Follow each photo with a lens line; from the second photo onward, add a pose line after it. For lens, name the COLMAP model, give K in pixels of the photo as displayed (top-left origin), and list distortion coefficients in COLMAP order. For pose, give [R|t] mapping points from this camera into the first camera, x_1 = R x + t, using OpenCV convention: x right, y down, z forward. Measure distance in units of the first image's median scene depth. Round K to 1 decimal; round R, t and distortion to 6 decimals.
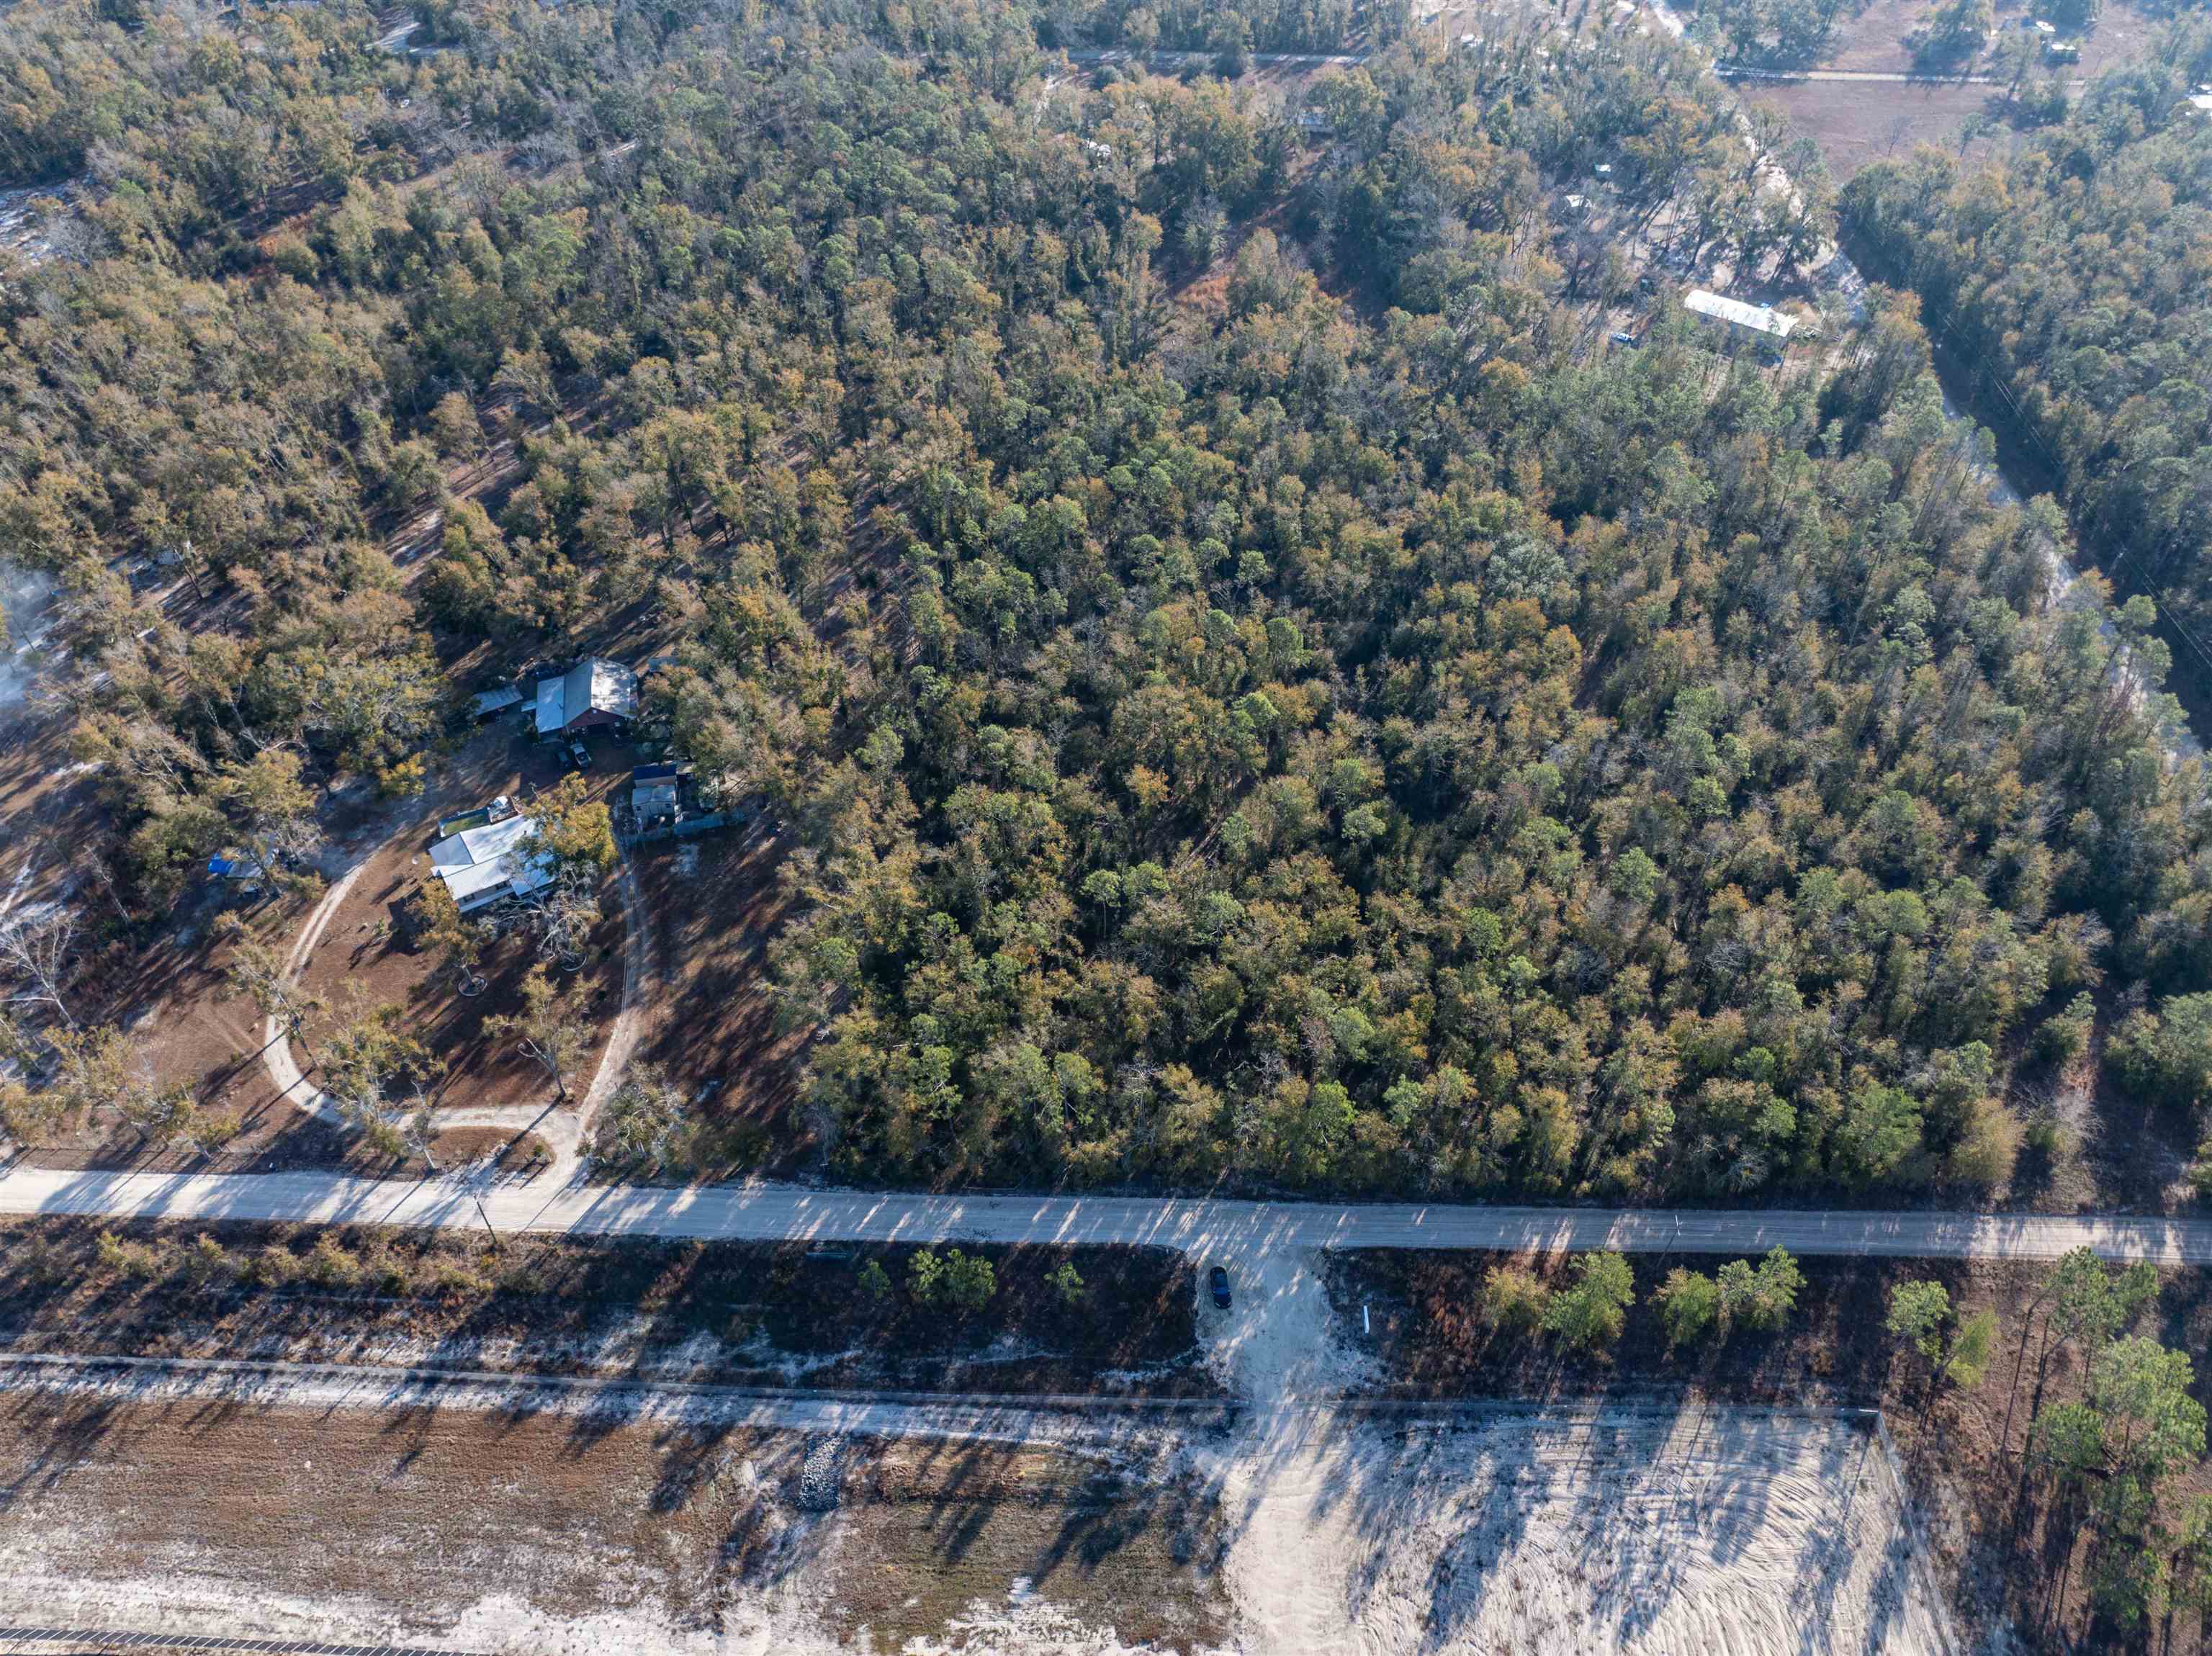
lens RADIAL K [[1539.4, 0, 1108.2], [0, 1539.4, 801.0], [0, 0, 1]] dist [-0.060729, 0.034453]
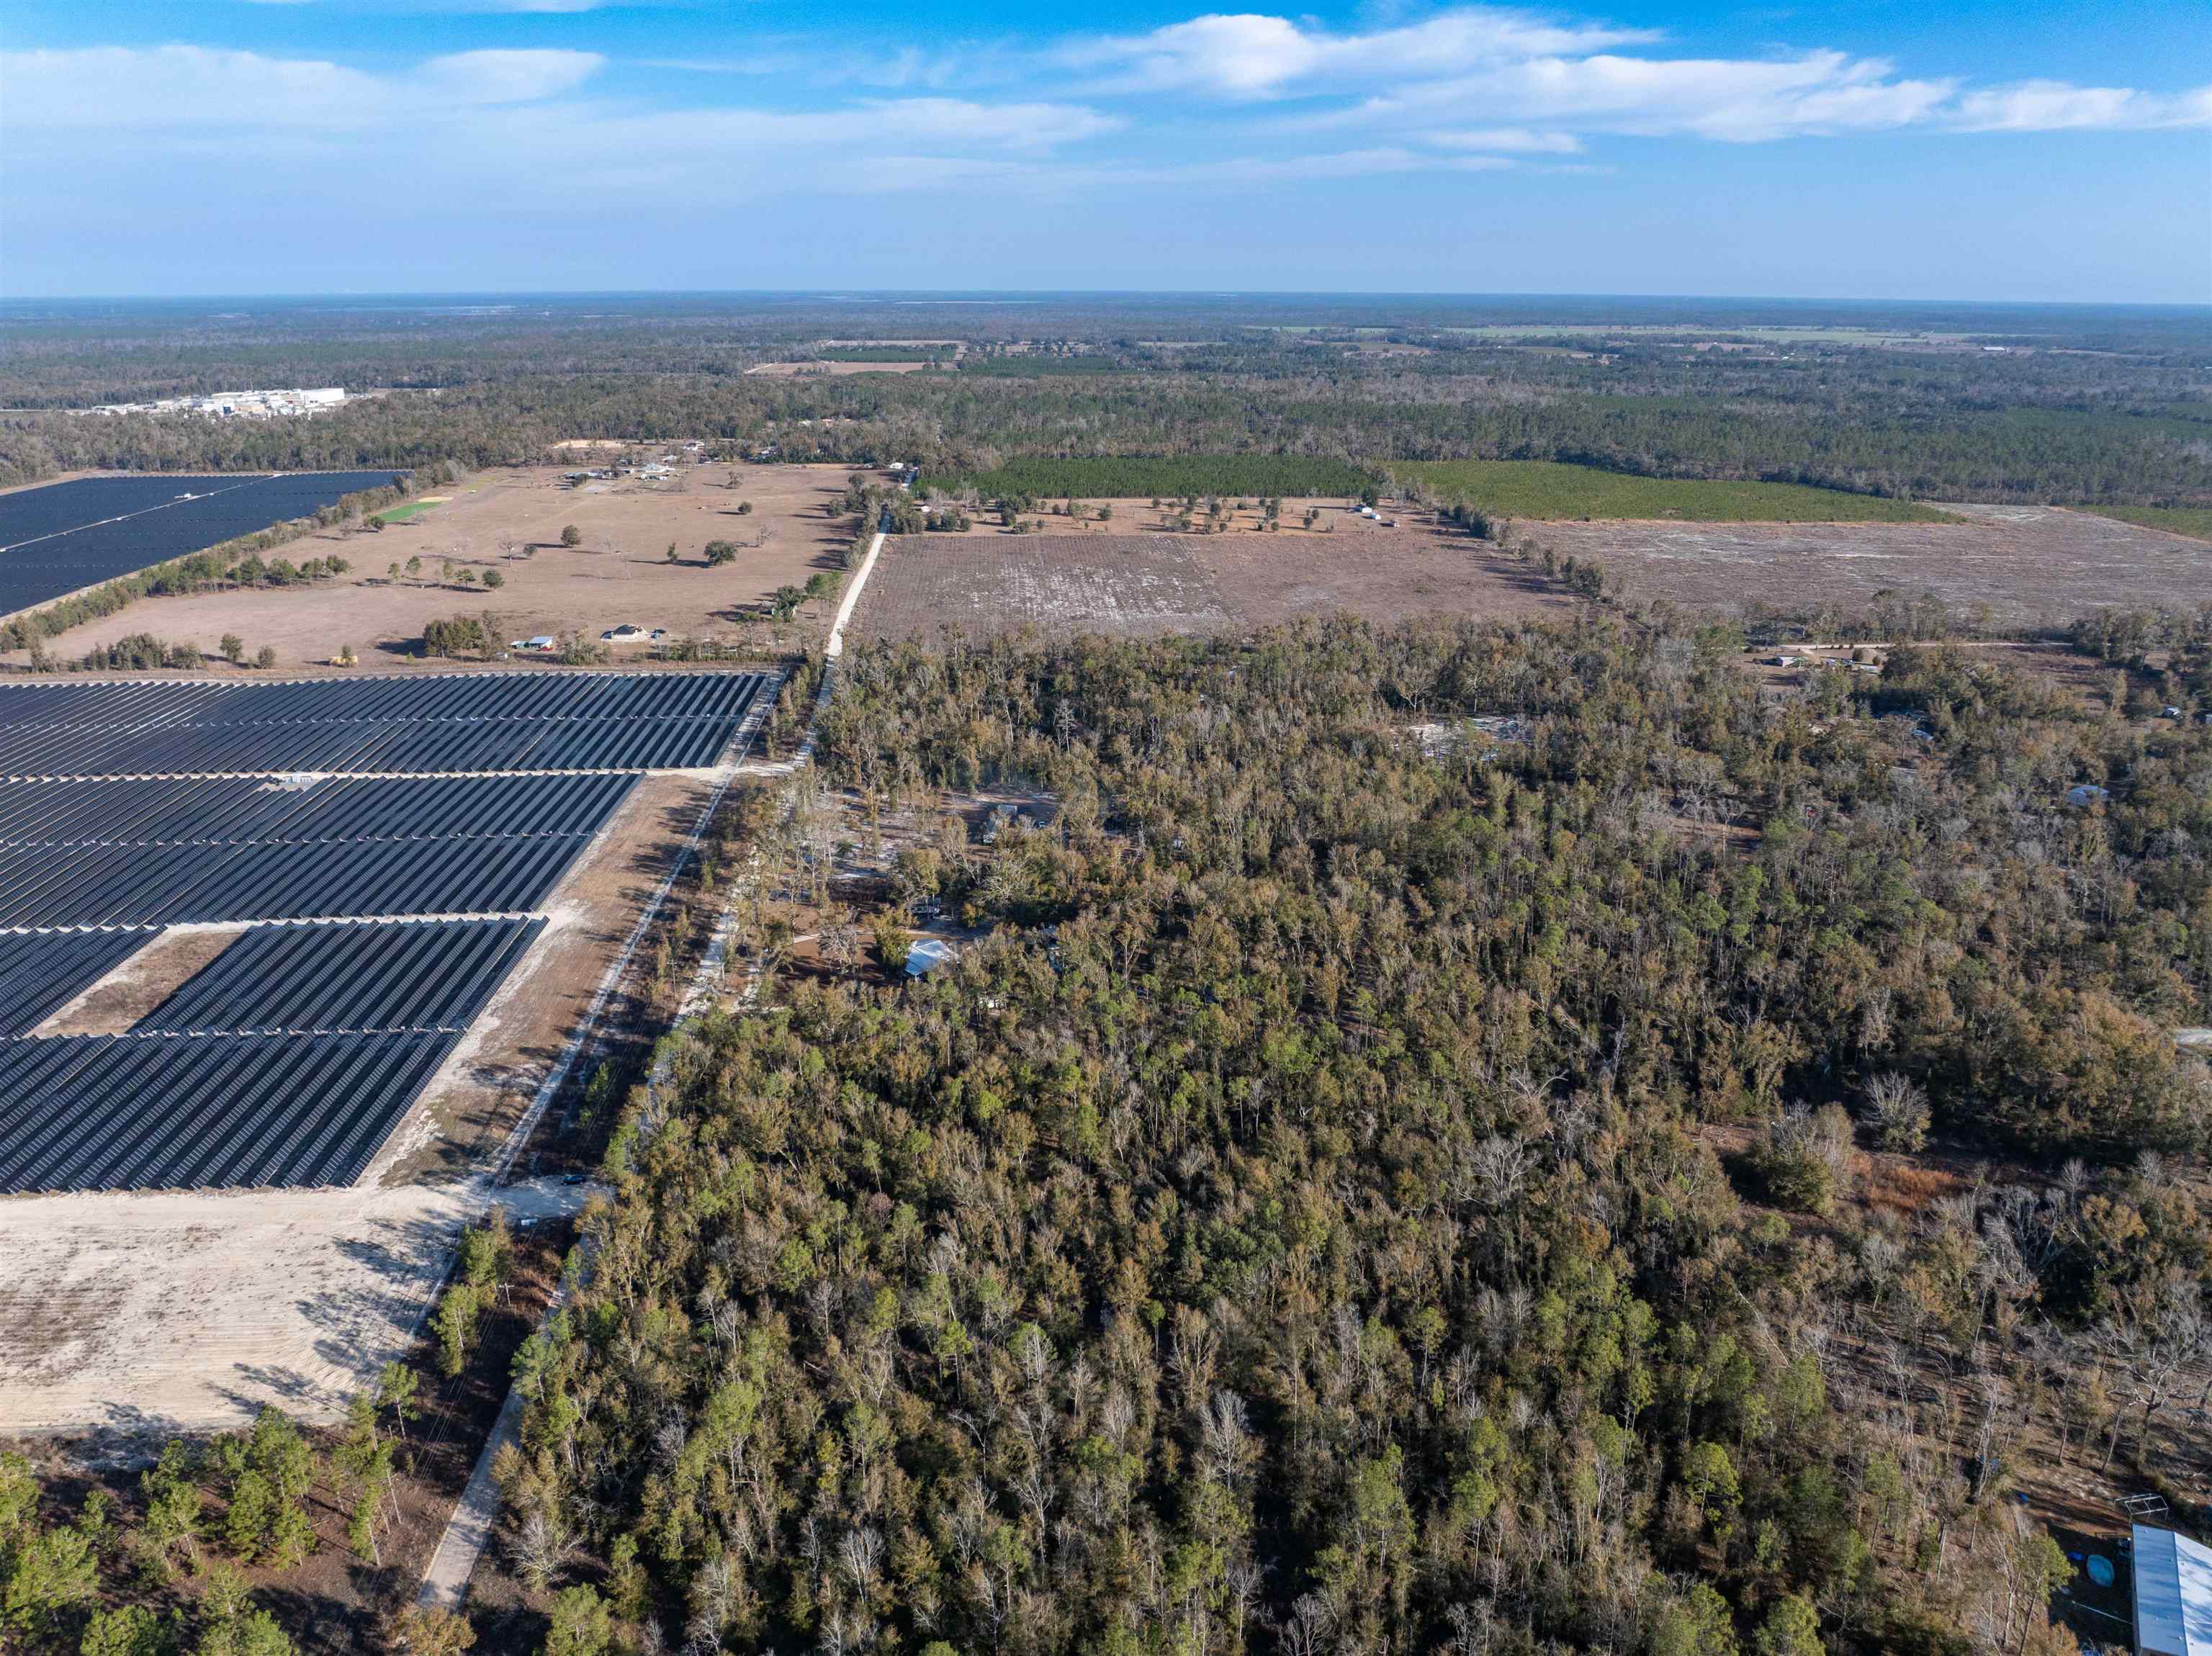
lens RADIAL K [[1546.2, 0, 1106.0], [0, 1546.2, 828.0], [0, 0, 1]] dist [-0.051672, 0.025303]
pose [[0.098360, 0.326115, -0.940199, 1.523697], [-0.698828, 0.695269, 0.168050, -0.622460], [0.708495, 0.640508, 0.296285, 0.621749]]
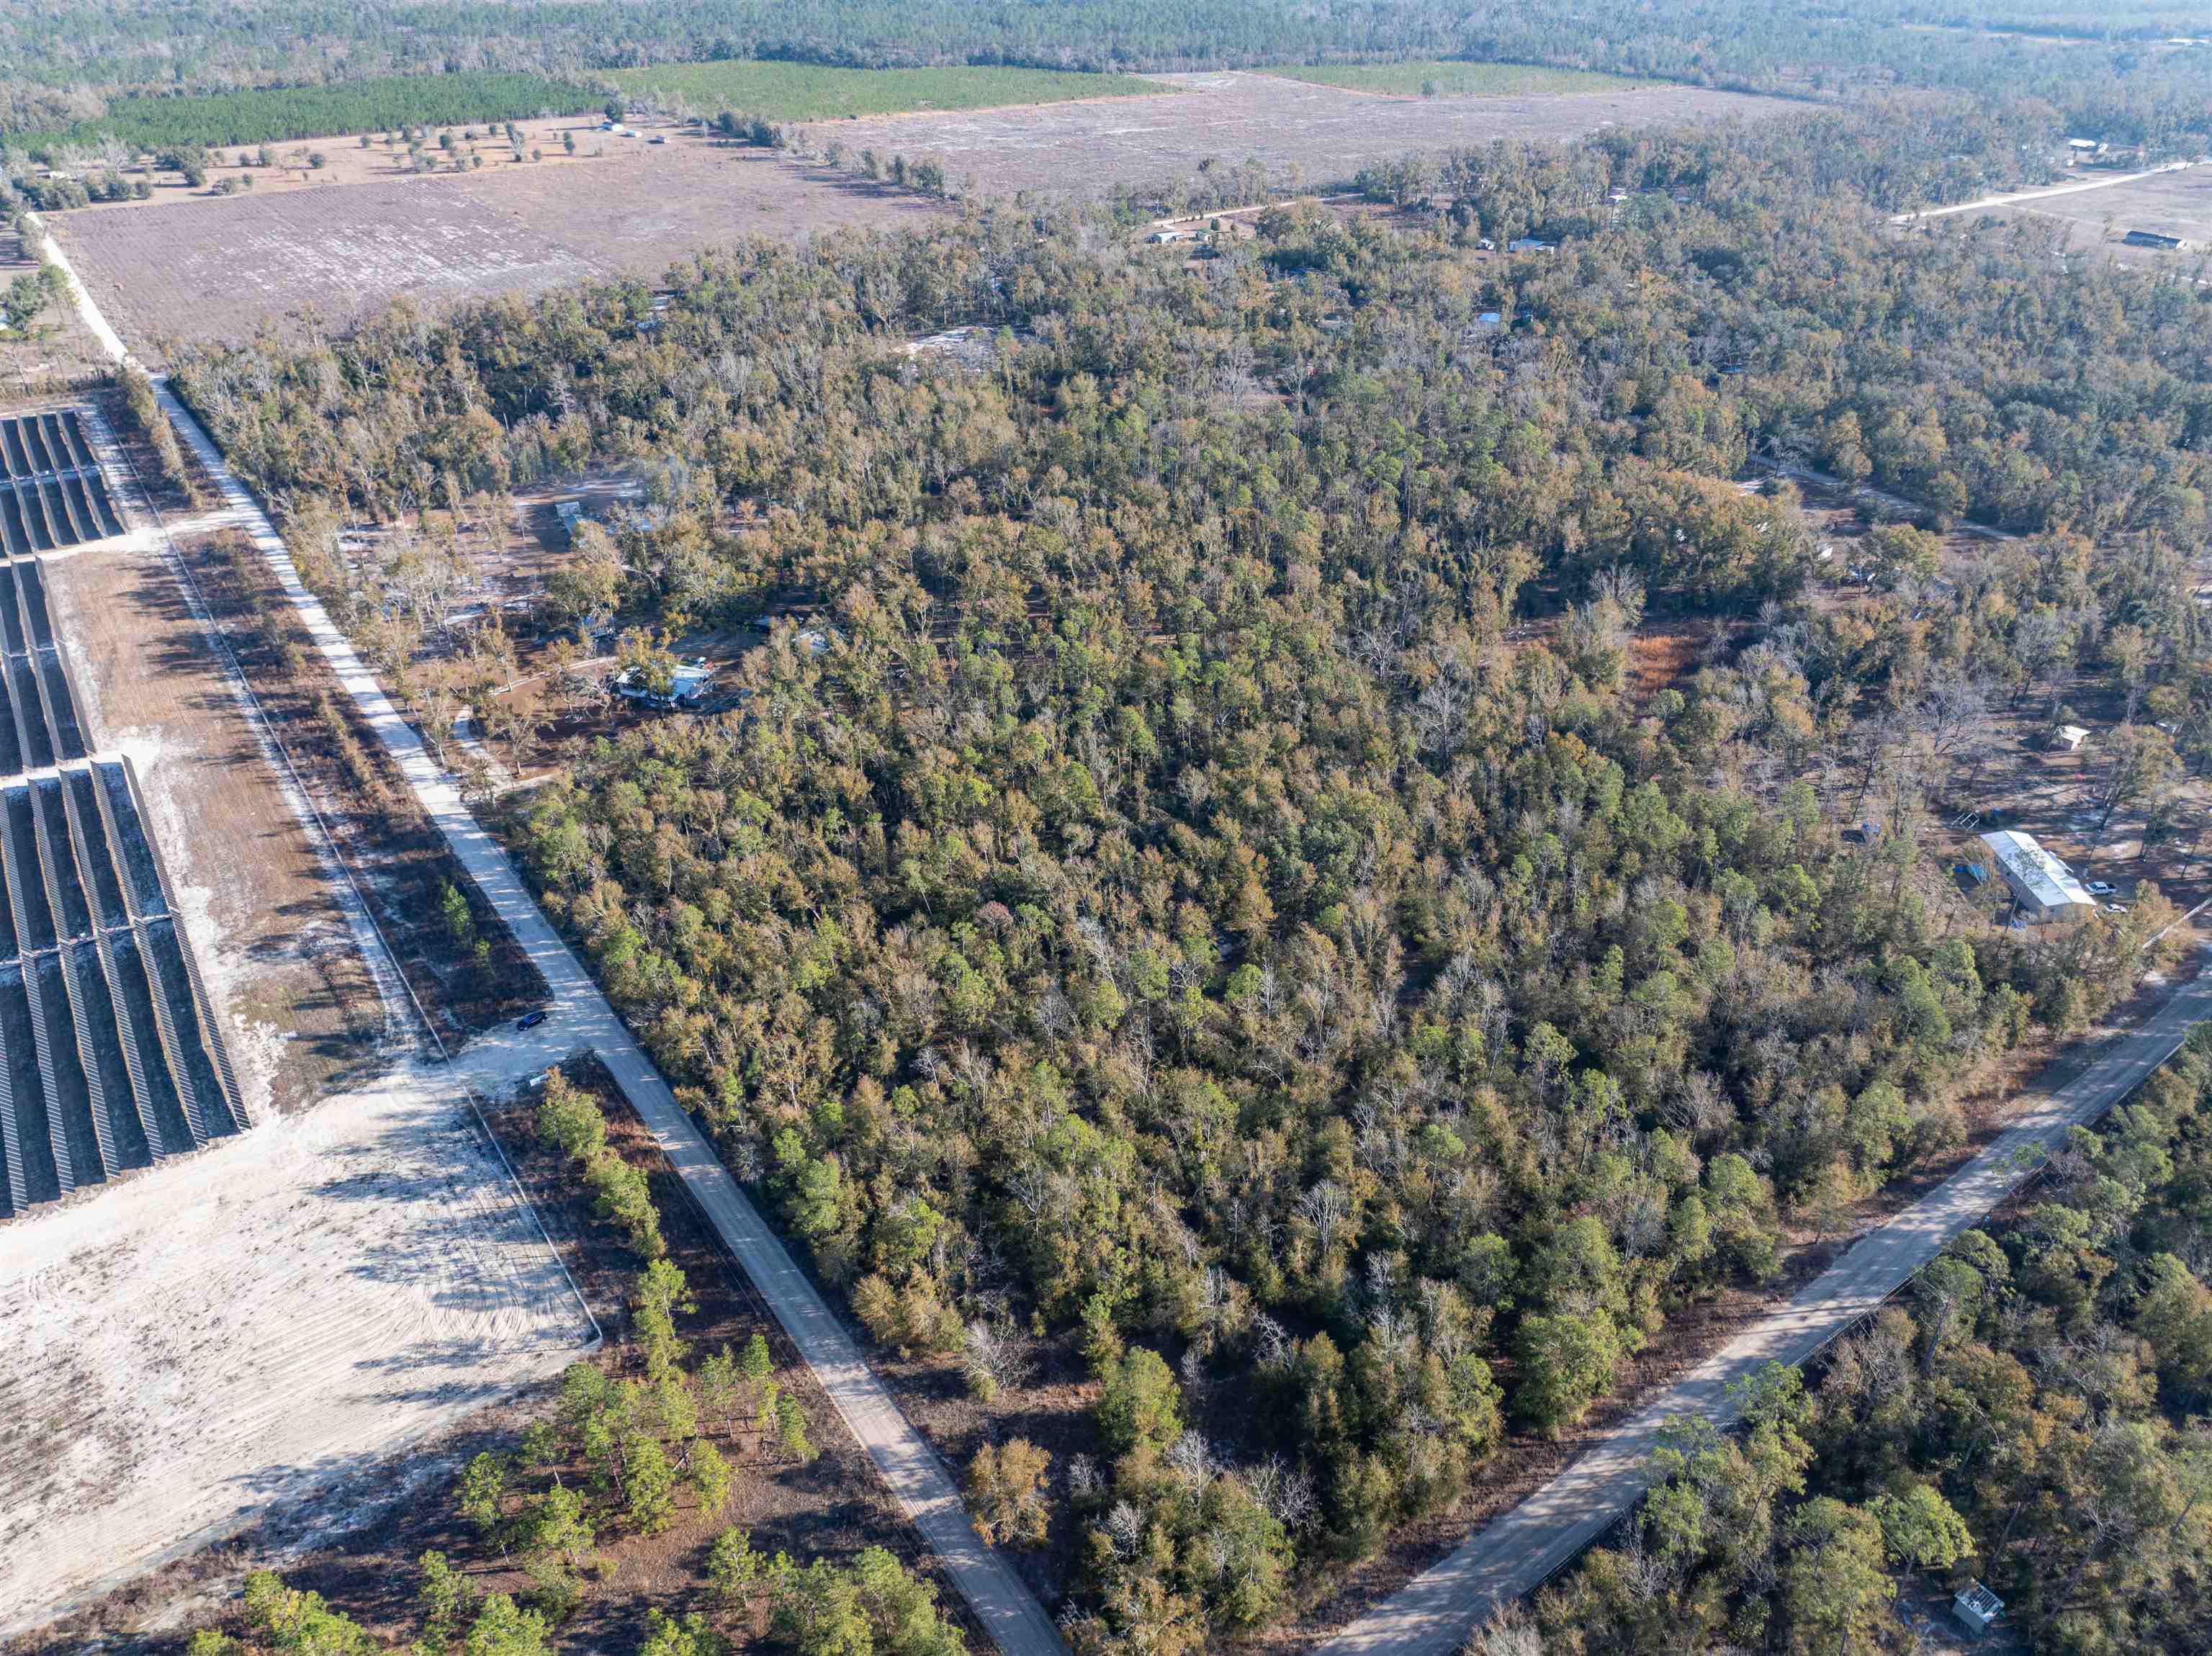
lens RADIAL K [[1546.2, 0, 1106.0], [0, 1546.2, 828.0], [0, 0, 1]] dist [-0.051672, 0.025303]
pose [[0.612264, 0.421783, -0.668754, 1.191997], [-0.556285, 0.830861, 0.014729, -0.135882], [0.561854, 0.363000, 0.743338, 0.171725]]
